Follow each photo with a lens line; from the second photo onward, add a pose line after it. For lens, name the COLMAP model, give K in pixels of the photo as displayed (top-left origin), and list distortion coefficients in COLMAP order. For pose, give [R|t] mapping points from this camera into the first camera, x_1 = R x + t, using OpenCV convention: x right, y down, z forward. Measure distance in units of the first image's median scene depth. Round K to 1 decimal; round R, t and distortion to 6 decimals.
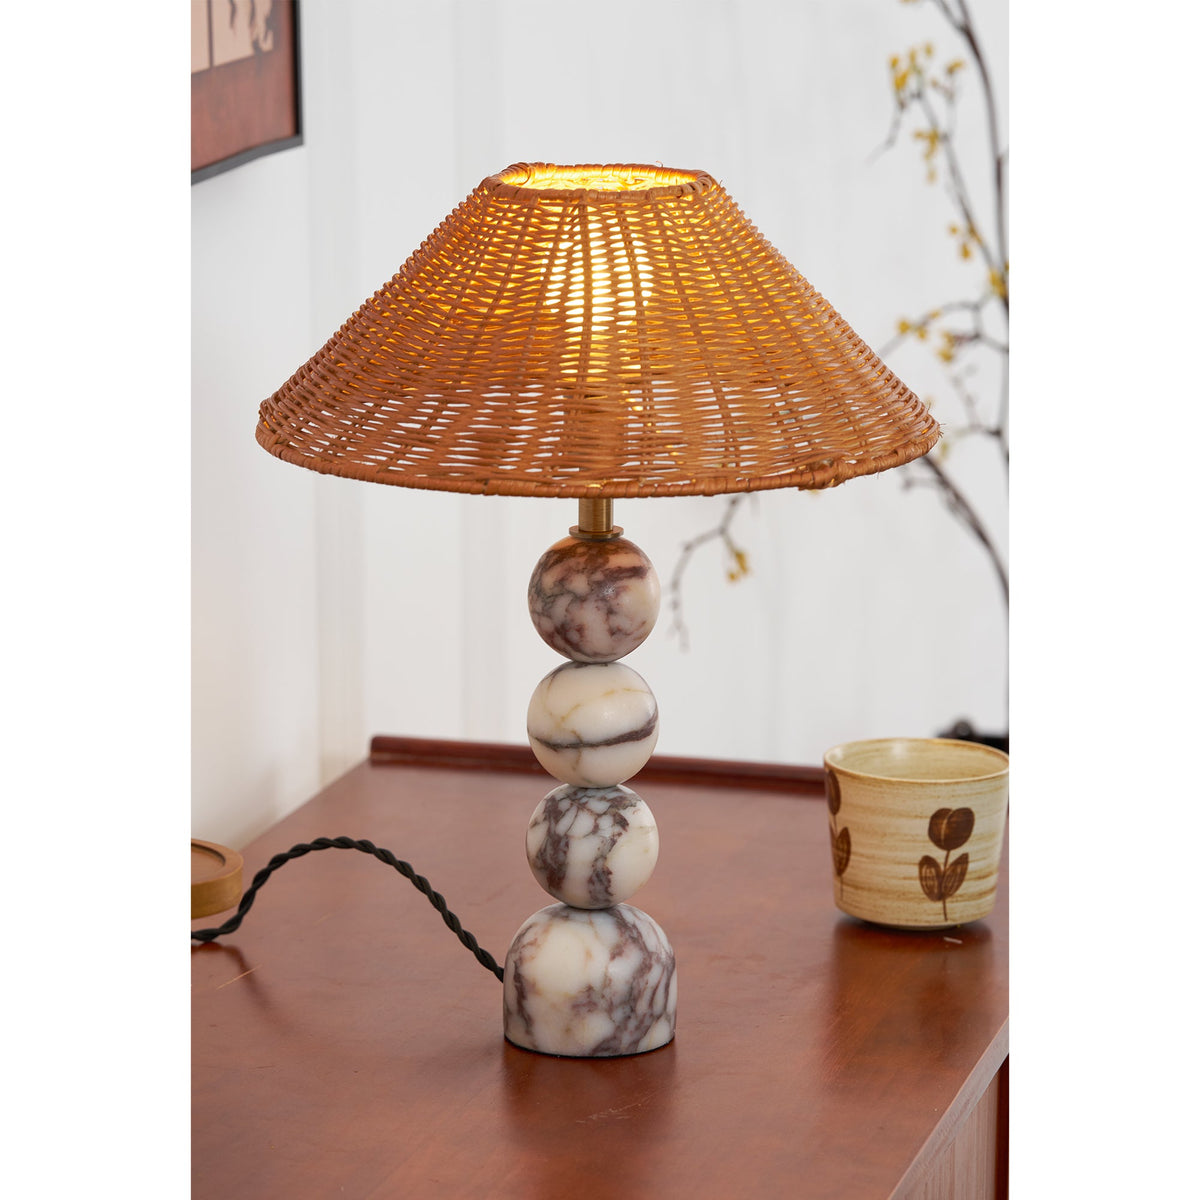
lens RADIAL K [[4455.0, 0, 593.9], [0, 4455.0, 595.1], [0, 0, 1]] dist [0.381858, 0.000000]
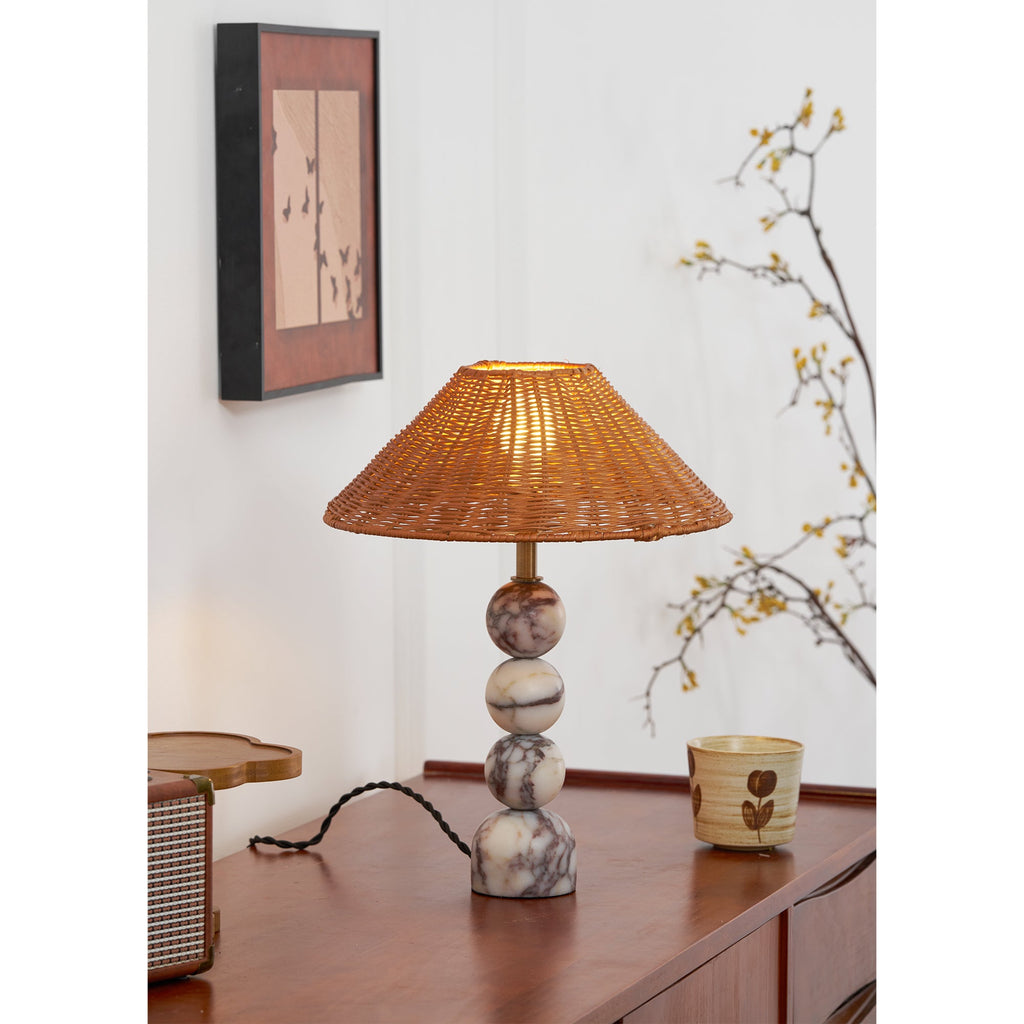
lens RADIAL K [[3801.6, 0, 499.0], [0, 3801.6, 493.7], [0, 0, 1]] dist [0.381858, 0.000000]
pose [[0.996815, 0.002493, -0.079712, 0.102925], [-0.012013, 0.992801, -0.119172, 0.123164], [0.078841, 0.119750, 0.989669, -0.408637]]
